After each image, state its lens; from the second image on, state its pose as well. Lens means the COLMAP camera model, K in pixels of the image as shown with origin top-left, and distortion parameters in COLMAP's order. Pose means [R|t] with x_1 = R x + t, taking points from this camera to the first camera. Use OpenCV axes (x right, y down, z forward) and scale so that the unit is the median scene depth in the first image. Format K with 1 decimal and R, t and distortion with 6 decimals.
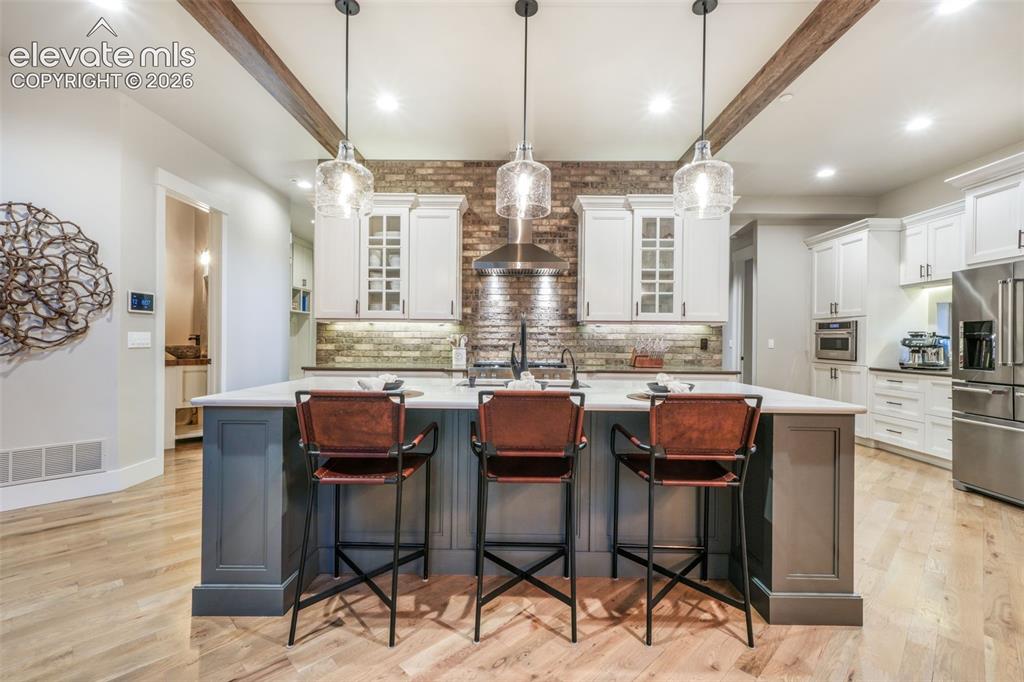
lens RADIAL K [[462.1, 0, 512.0], [0, 462.1, 341.0], [0, 0, 1]] dist [0.018987, 0.000770]
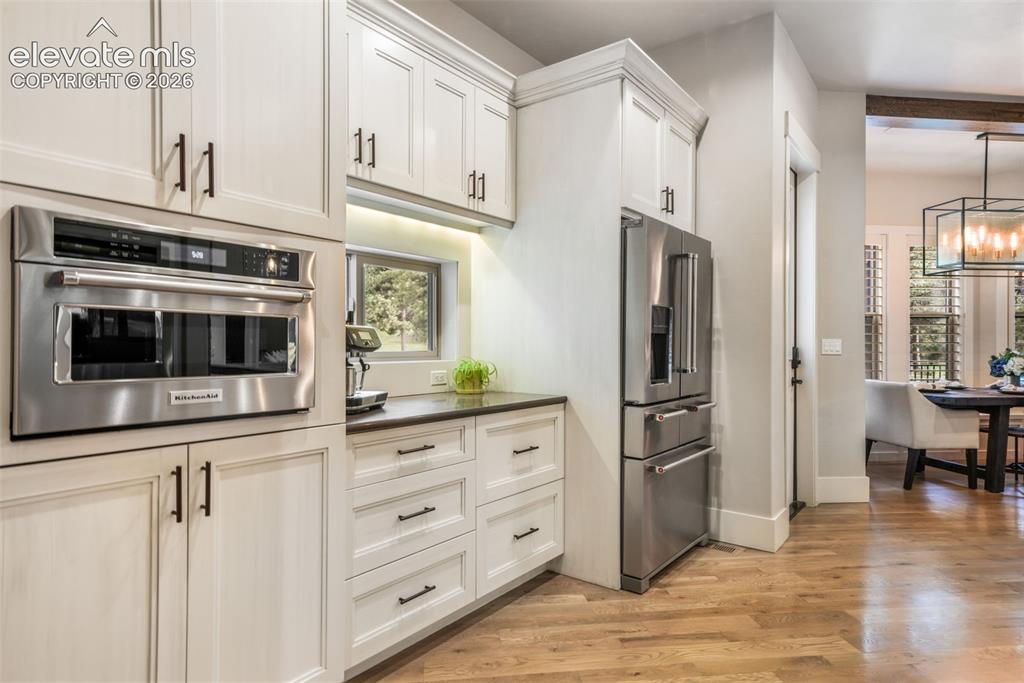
lens RADIAL K [[563.4, 0, 512.0], [0, 563.4, 341.5], [0, 0, 1]] dist [0.030088, -0.000140]
pose [[-0.787679, -0.011999, 0.615968, 0.510153], [-0.011040, 0.999925, 0.005360, 0.002470], [-0.615986, -0.002579, -0.787753, 1.304420]]
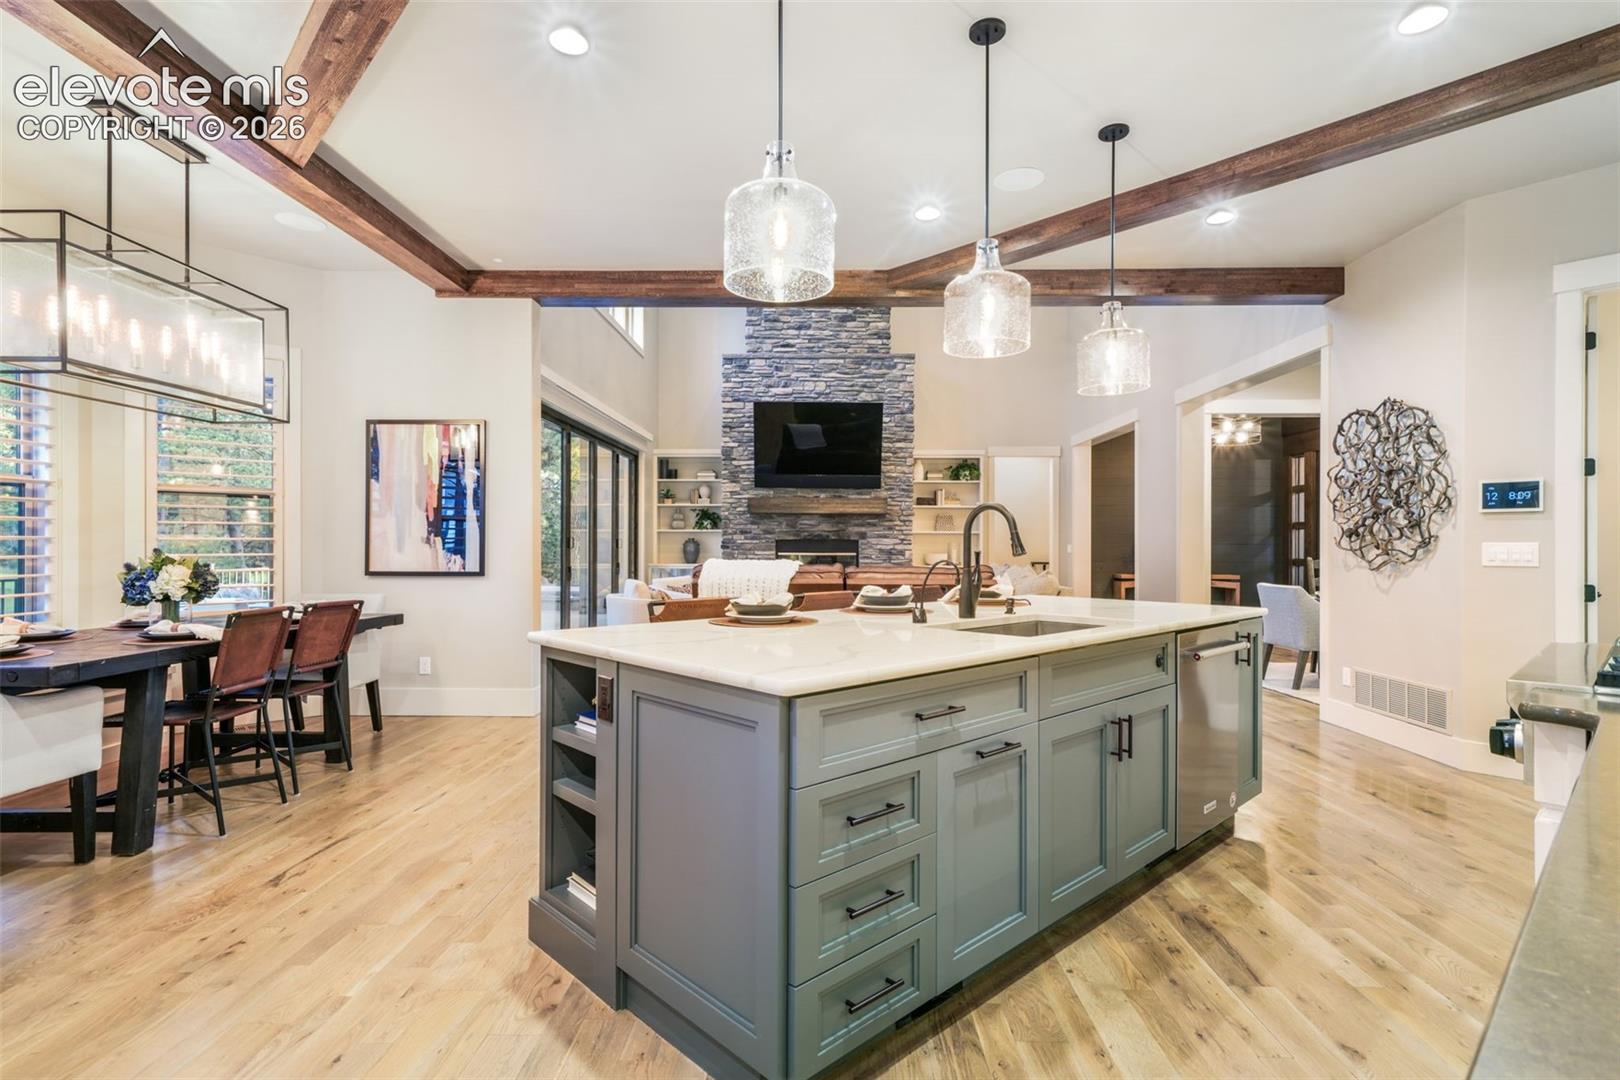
lens RADIAL K [[784.6, 0, 817.3], [0, 784.6, 545.1], [0, 0, 1]] dist [0.022247, 0.000795]
pose [[-0.718748, -0.012872, -0.695152, 0.519728], [-0.013241, 0.999901, -0.004825, 0.002533], [0.695145, 0.005736, -0.718847, 0.883089]]
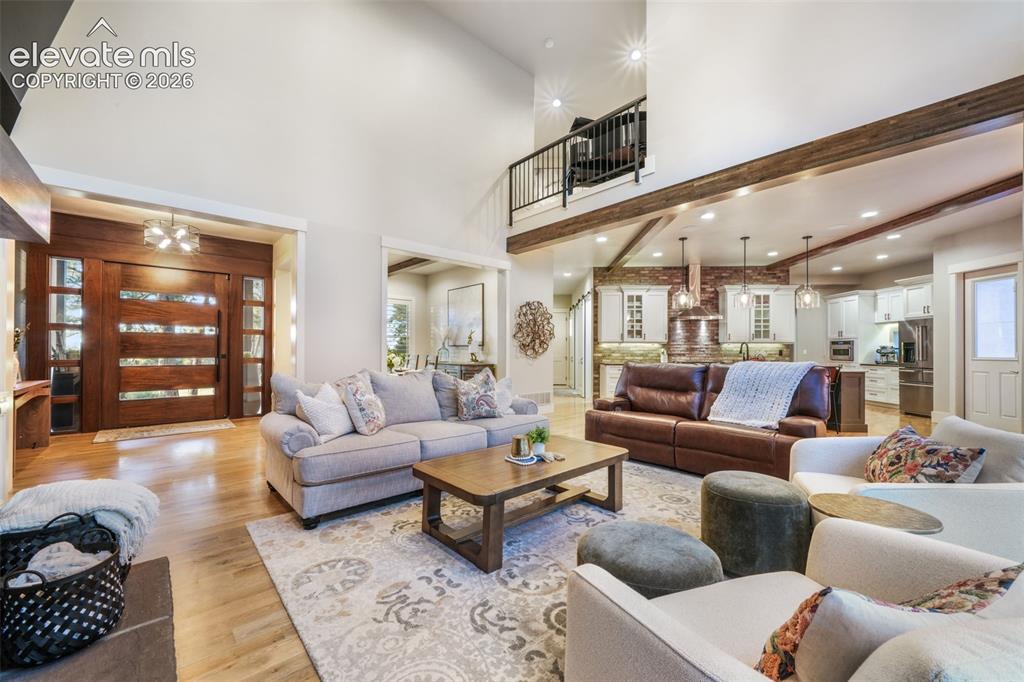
lens RADIAL K [[393.5, 0, 515.3], [0, 393.5, 348.3], [0, 0, 1]] dist [-0.000641, 0.000057]
pose [[0.999085, -0.006066, -0.042332, -0.707495], [0.005747, 0.999954, -0.007669, -0.005753], [0.042377, 0.007419, 0.999074, -0.826555]]
